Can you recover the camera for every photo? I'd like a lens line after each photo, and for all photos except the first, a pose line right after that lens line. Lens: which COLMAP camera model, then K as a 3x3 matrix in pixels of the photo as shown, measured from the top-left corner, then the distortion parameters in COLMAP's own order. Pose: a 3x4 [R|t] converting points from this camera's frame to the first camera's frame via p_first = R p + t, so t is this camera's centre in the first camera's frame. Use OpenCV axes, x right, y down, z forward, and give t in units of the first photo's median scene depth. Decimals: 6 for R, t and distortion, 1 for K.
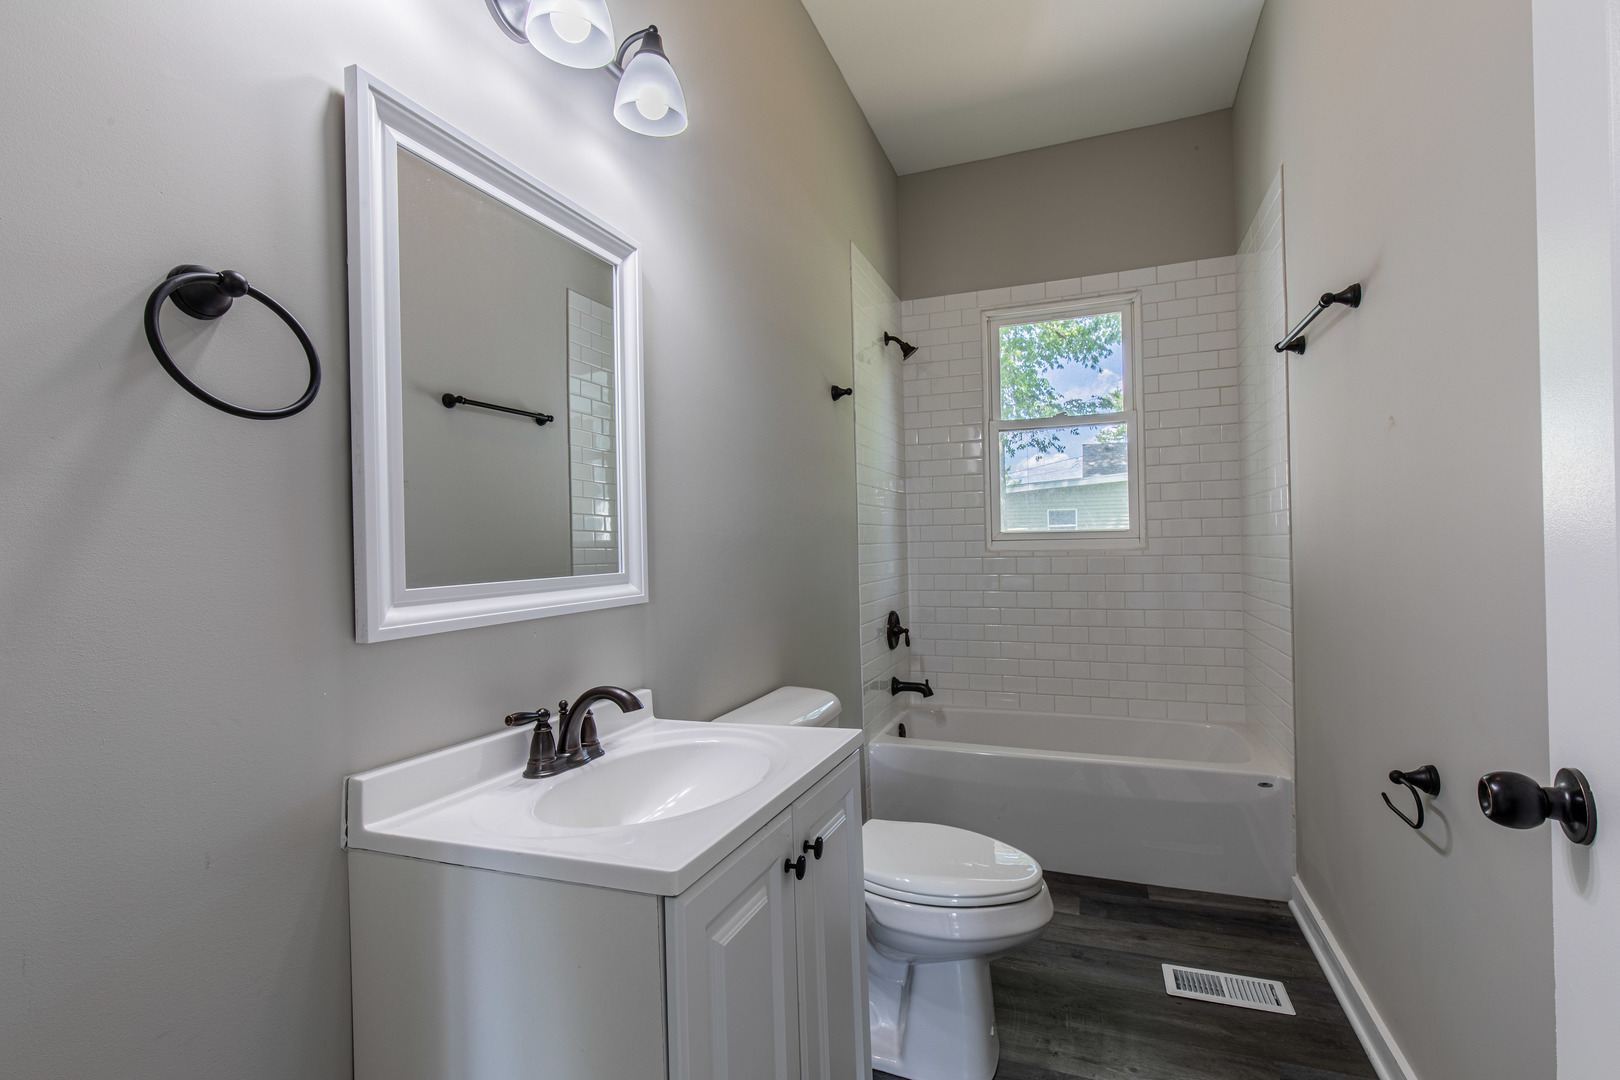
lens RADIAL K [[726.9, 0, 827.5], [0, 726.9, 539.1], [0, 0, 1]] dist [-0.002074, -0.000573]
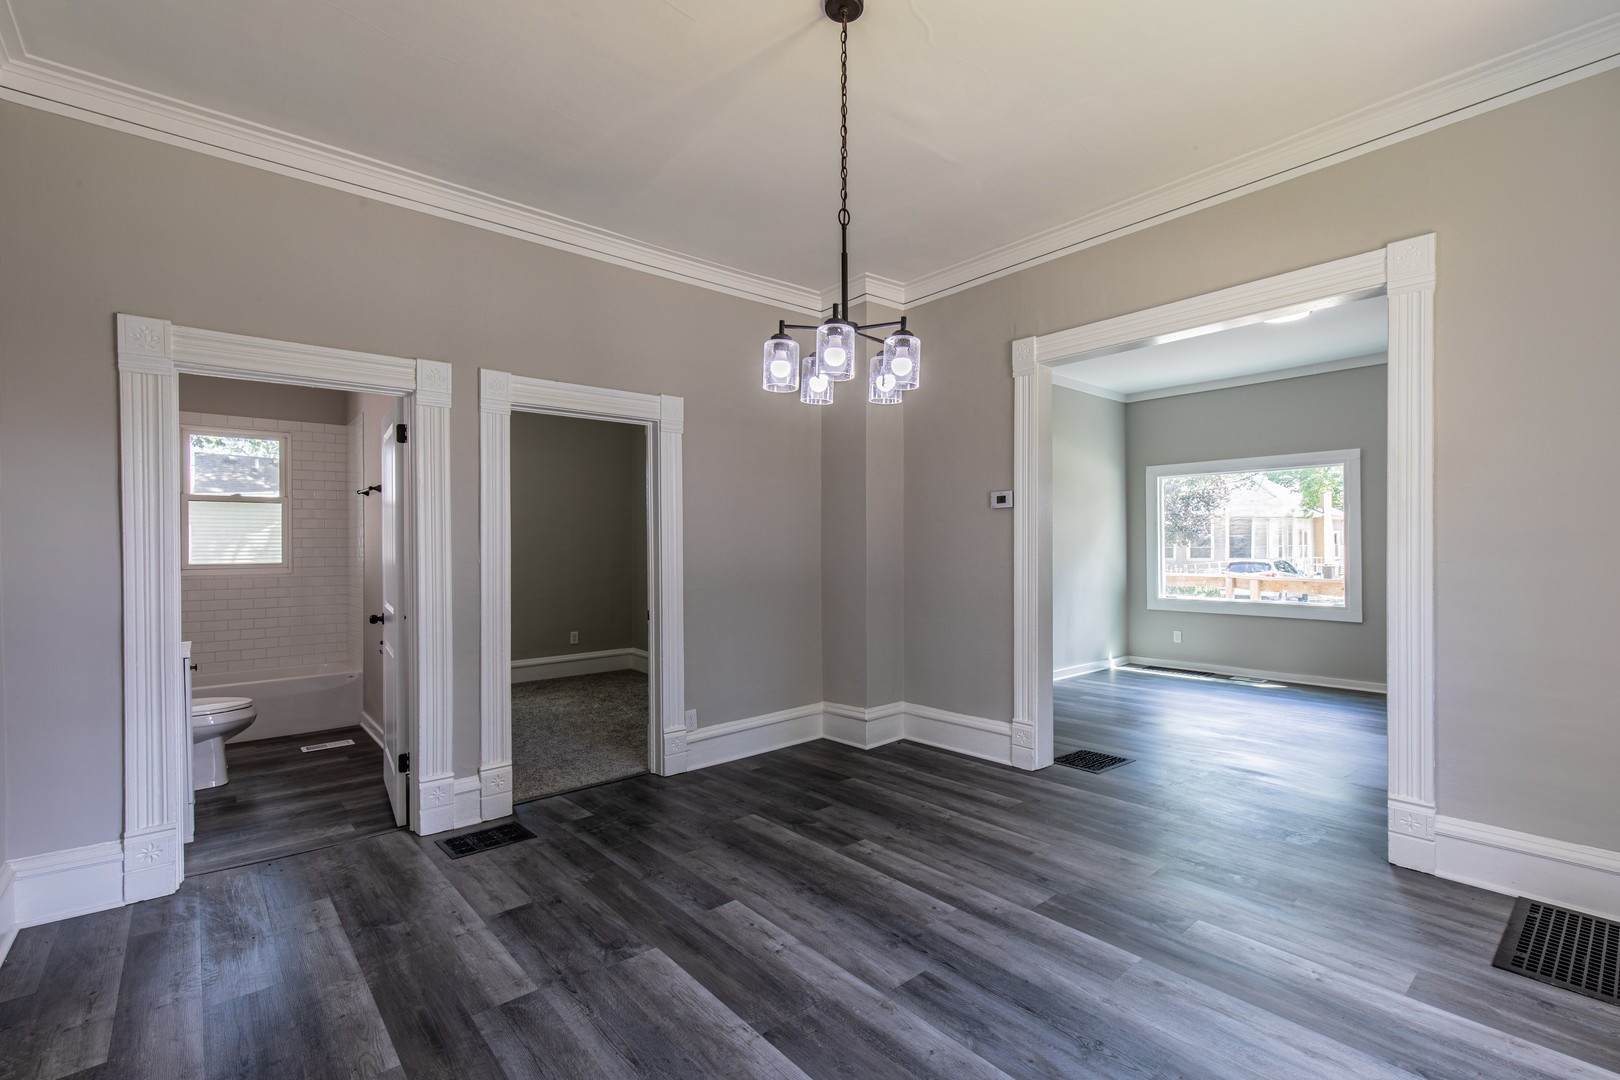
lens RADIAL K [[716.8, 0, 826.4], [0, 716.8, 543.7], [0, 0, 1]] dist [-0.001258, -0.000307]
pose [[0.475317, 0.020930, 0.879566, -0.530660], [-0.007243, 0.999776, -0.019876, -0.037593], [-0.879785, 0.003077, 0.475362, -1.087152]]
